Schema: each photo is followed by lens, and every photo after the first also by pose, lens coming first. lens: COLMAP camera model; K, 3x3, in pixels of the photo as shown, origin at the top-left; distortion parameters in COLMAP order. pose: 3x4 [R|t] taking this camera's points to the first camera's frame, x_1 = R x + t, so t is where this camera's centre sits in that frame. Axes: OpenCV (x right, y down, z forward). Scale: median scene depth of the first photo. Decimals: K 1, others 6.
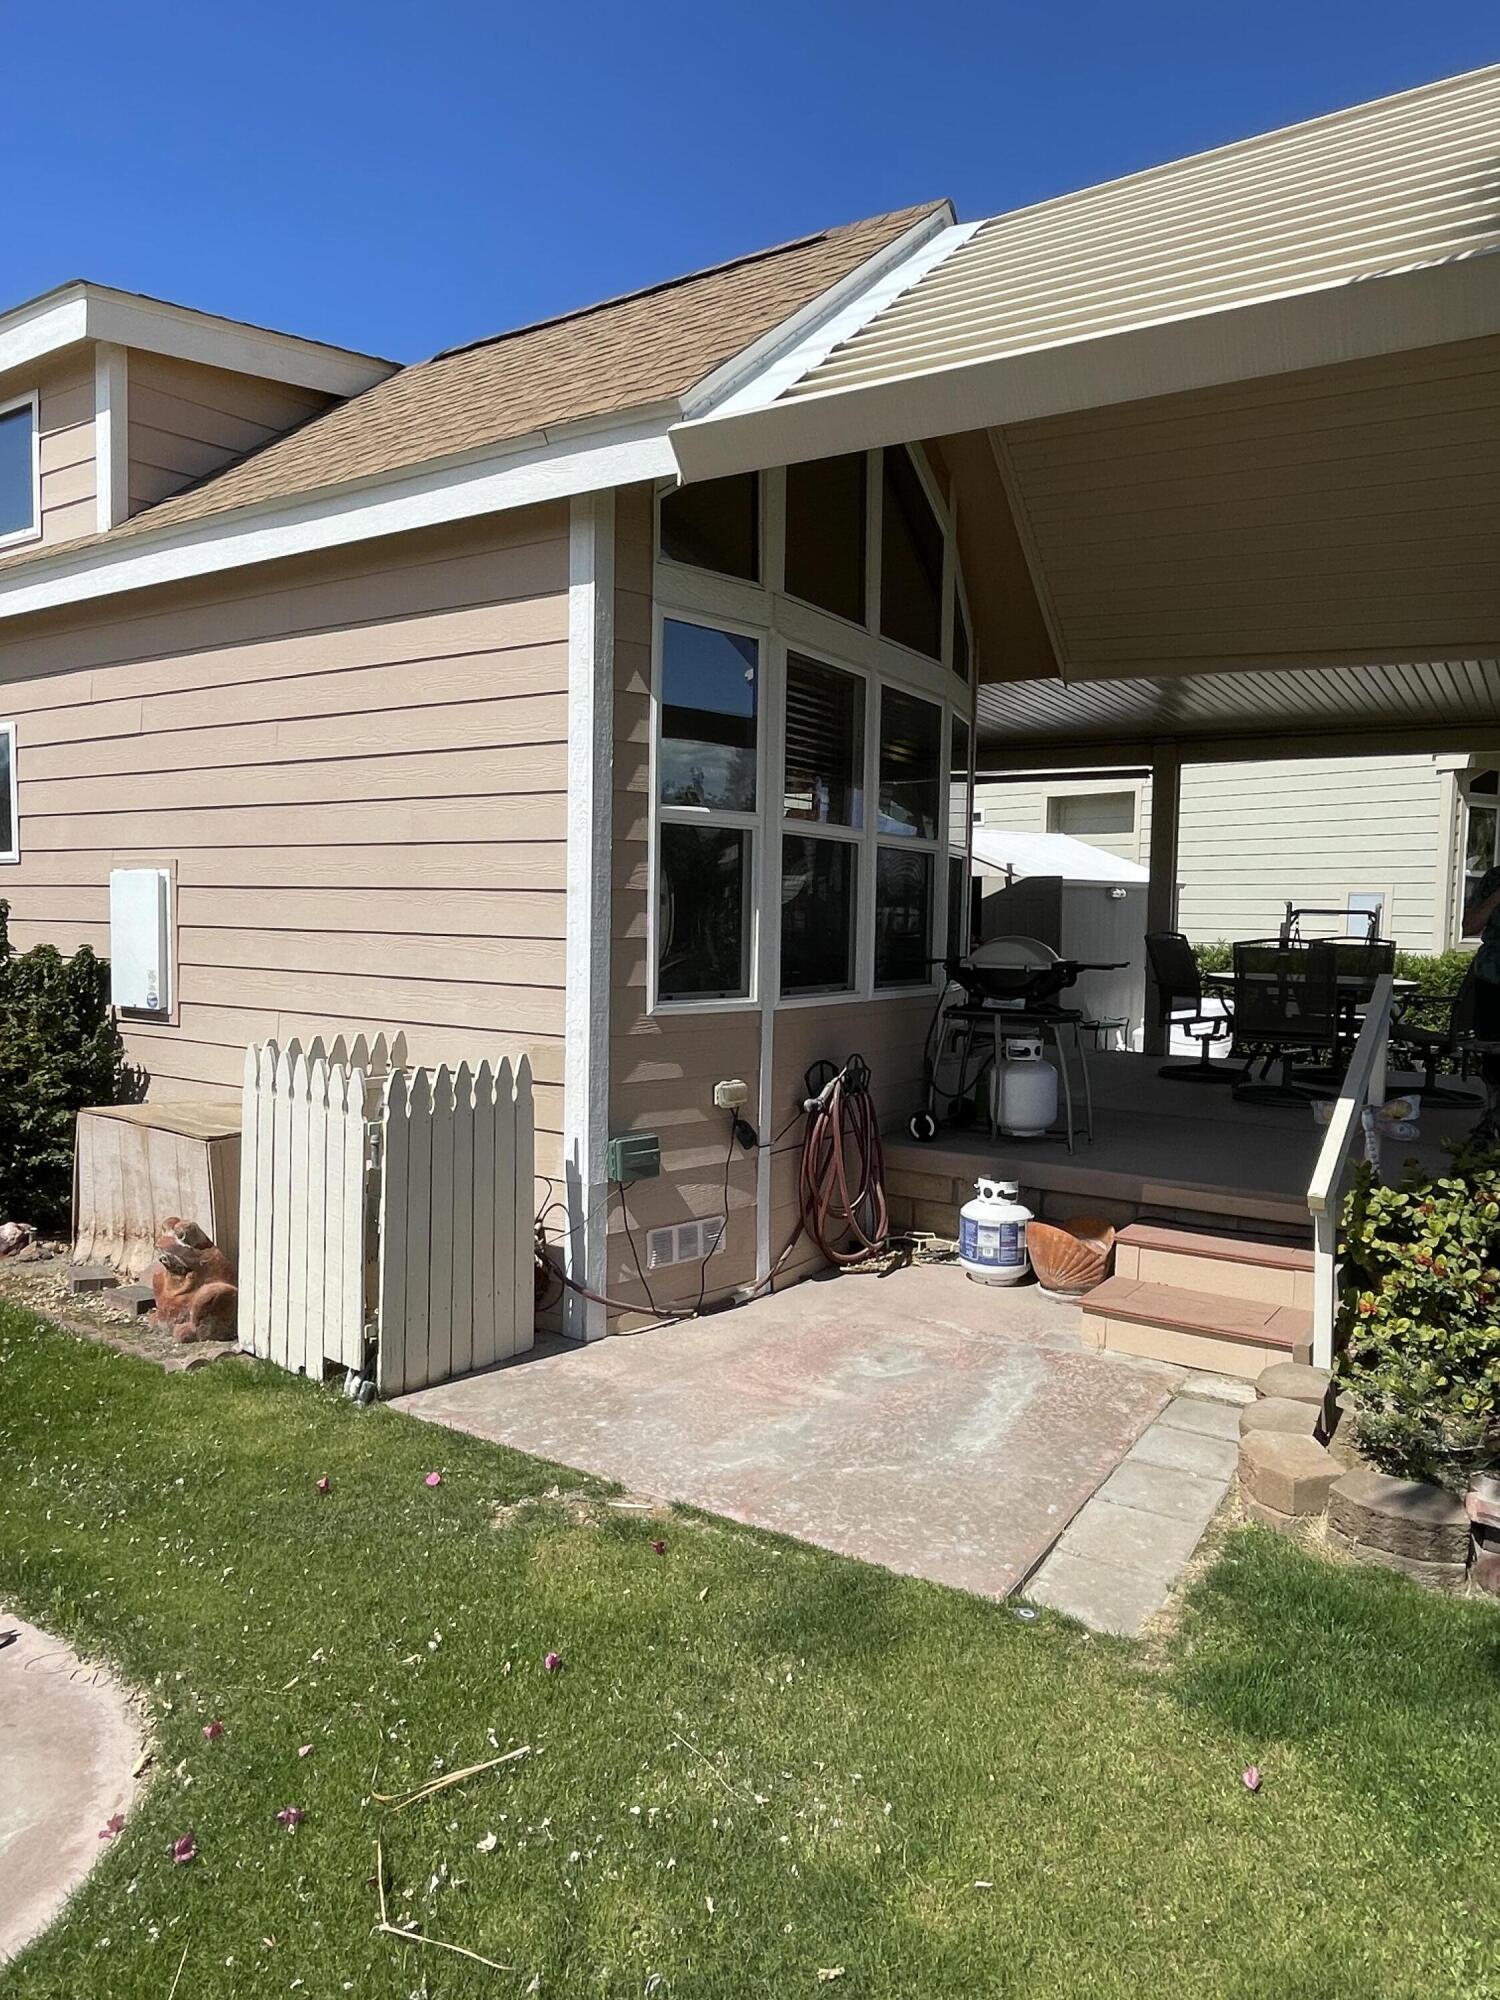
lens RADIAL K [[1243.1, 0, 750.0], [0, 1243.1, 1000.0], [0, 0, 1]] dist [-0.072479, 0.000153]
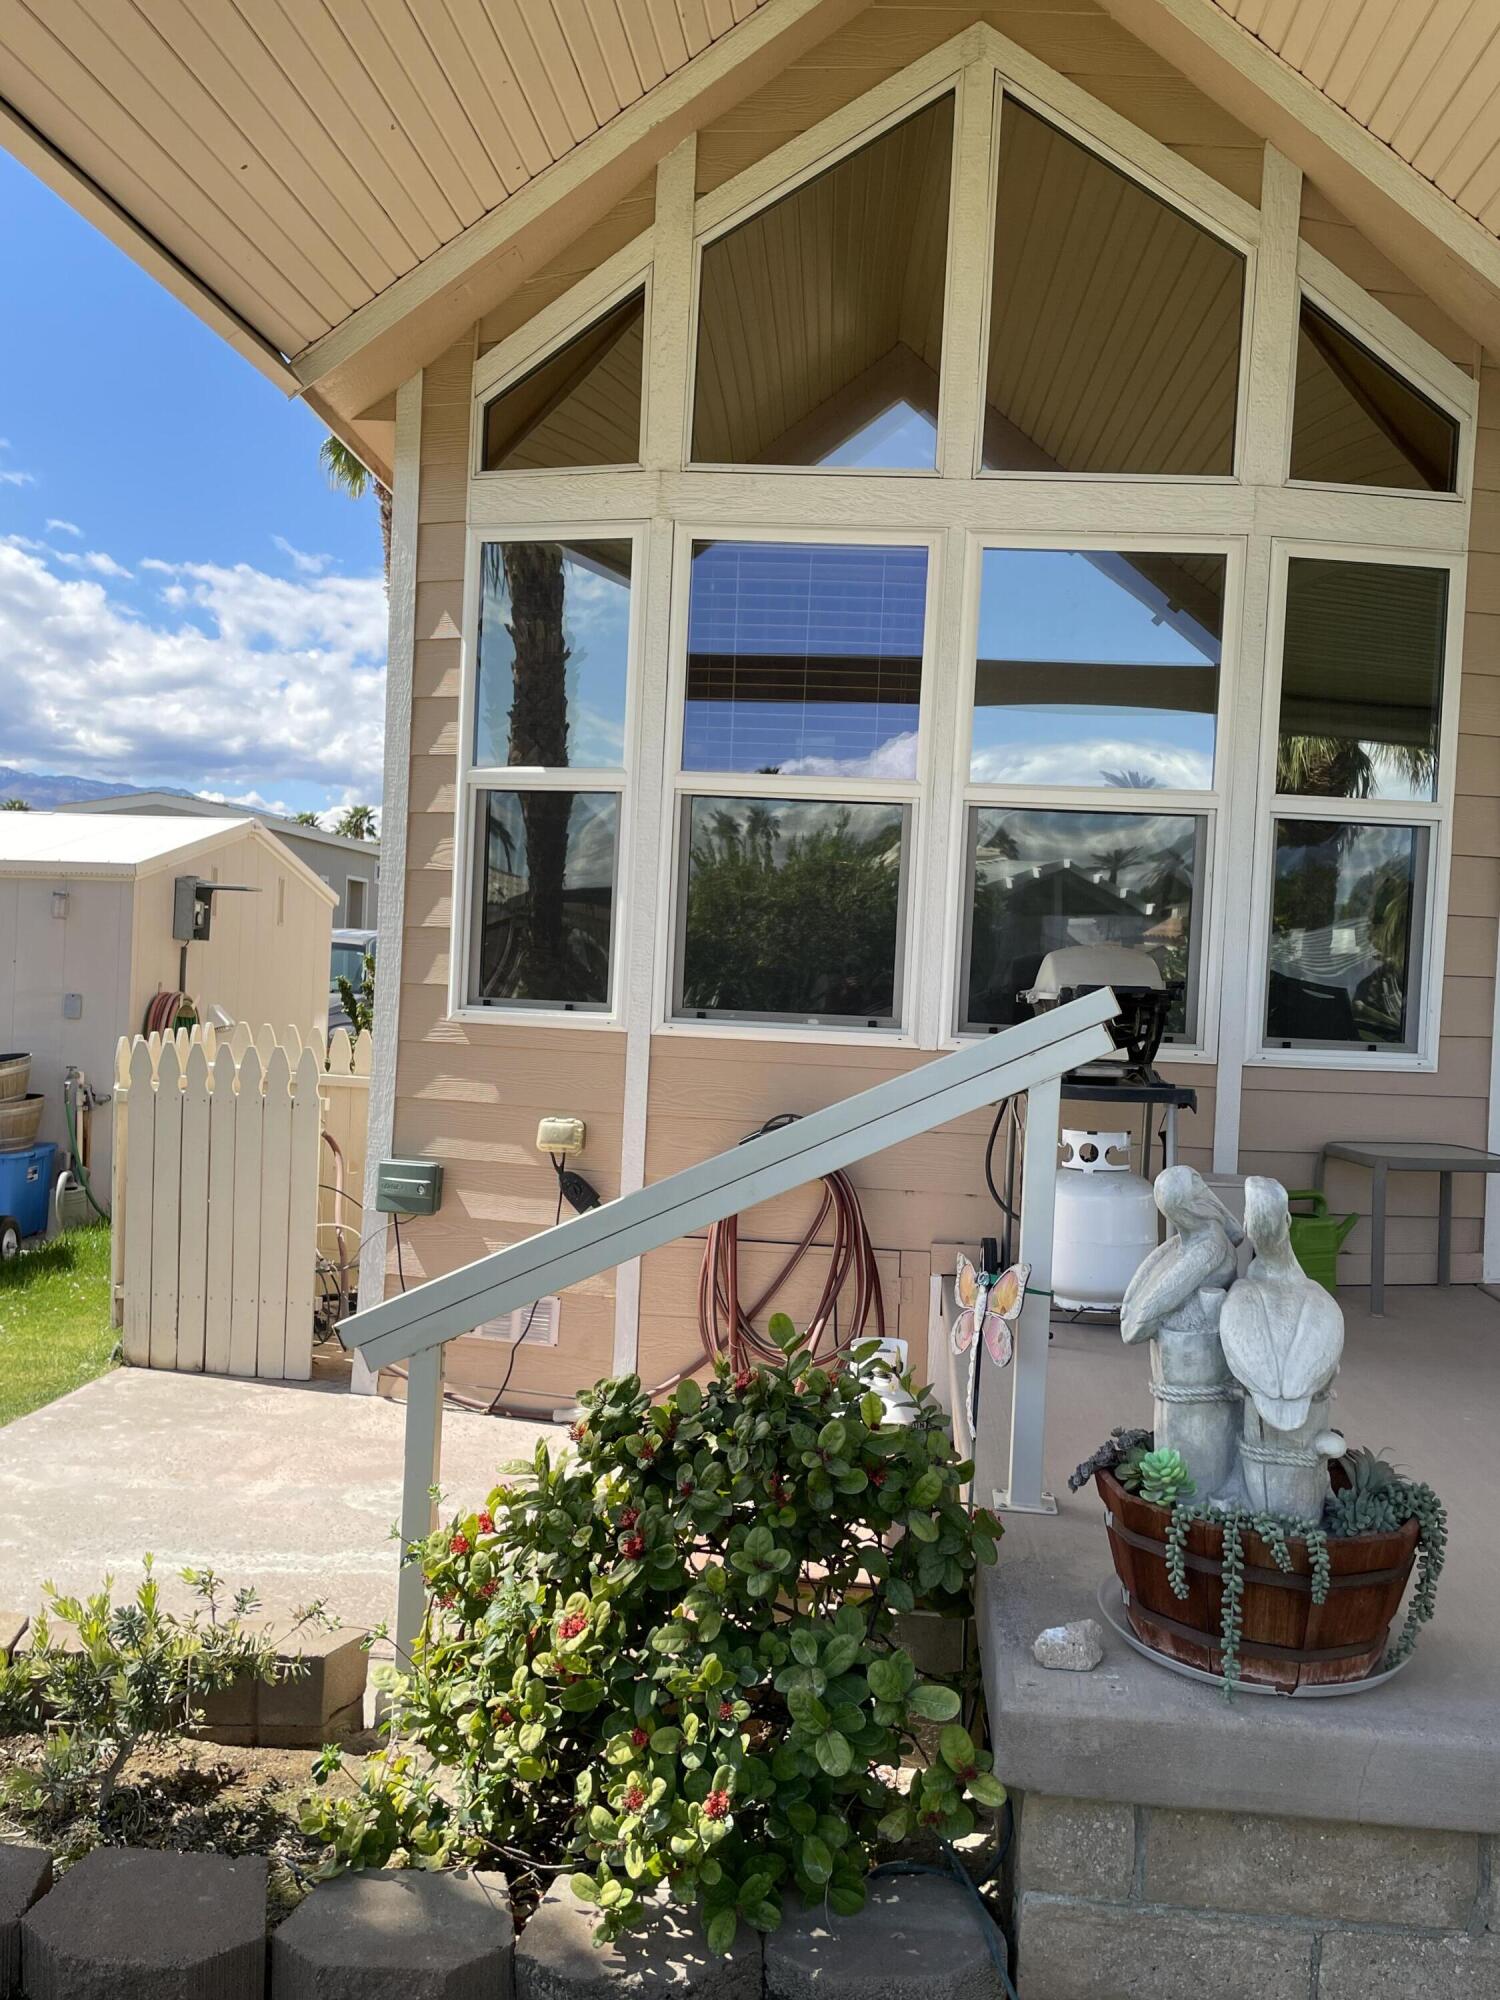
lens RADIAL K [[1622.5, 0, 750.0], [0, 1622.5, 1000.0], [0, 0, 1]] dist [0.007089, -0.002355]
pose [[0.506029, 0.023258, -0.862203, 0.956854], [-0.091638, 0.995428, -0.026931, 0.009725], [0.857635, 0.092638, 0.505846, 0.622841]]
